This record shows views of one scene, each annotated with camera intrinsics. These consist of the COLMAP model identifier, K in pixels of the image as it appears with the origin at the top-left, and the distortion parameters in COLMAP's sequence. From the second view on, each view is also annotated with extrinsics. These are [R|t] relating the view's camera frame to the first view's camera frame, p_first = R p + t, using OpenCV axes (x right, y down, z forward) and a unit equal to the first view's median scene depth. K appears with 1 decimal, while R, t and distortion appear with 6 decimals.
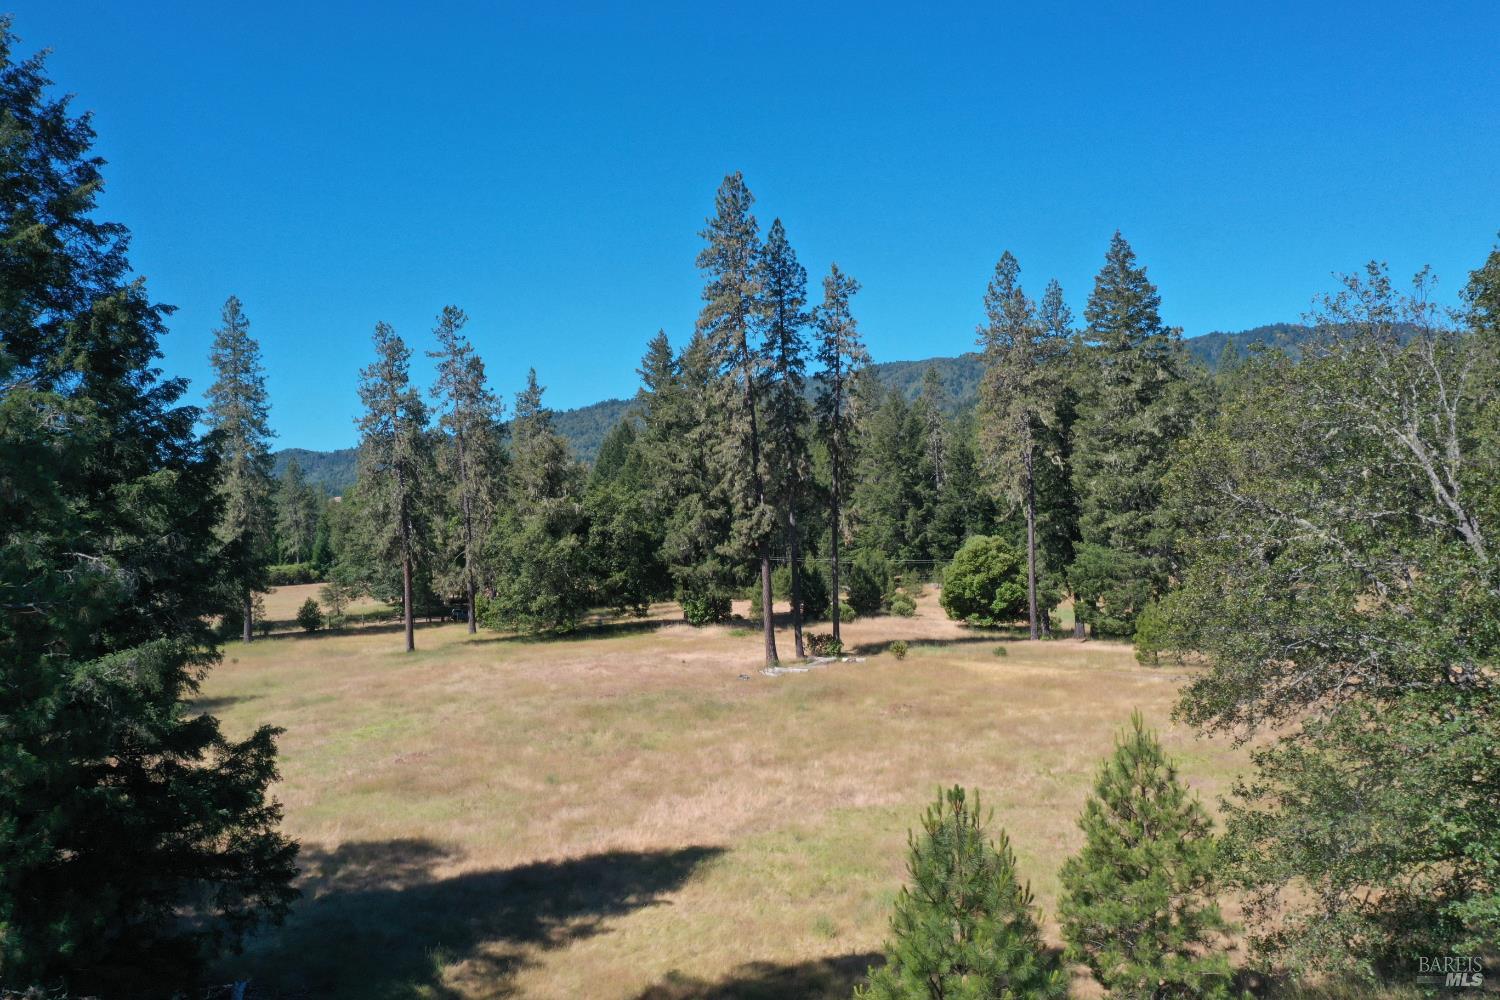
lens RADIAL K [[1199.0, 0, 750.2], [0, 1199.0, 500.2], [0, 0, 1]] dist [0.009418, 0.002439]
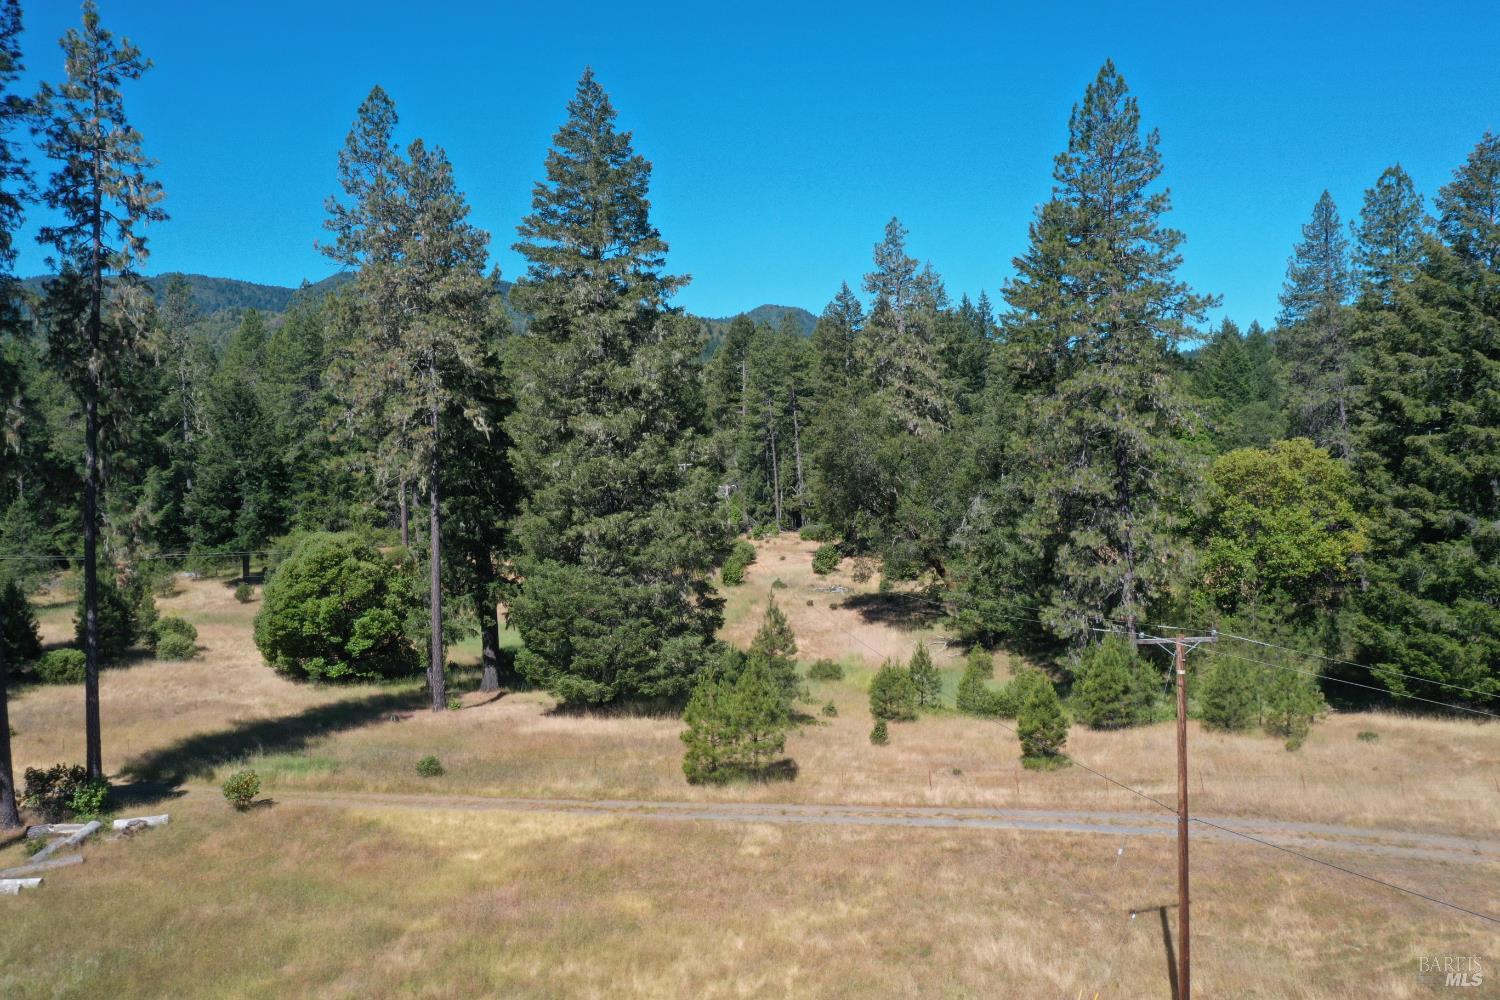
lens RADIAL K [[1199.0, 0, 752.0], [0, 1199.0, 497.3], [0, 0, 1]] dist [0.009418, 0.002439]
pose [[0.805968, -0.001875, 0.591956, -0.002658], [-0.025250, 0.998976, 0.037544, -0.023081], [-0.591420, -0.045207, 0.805095, 0.426582]]
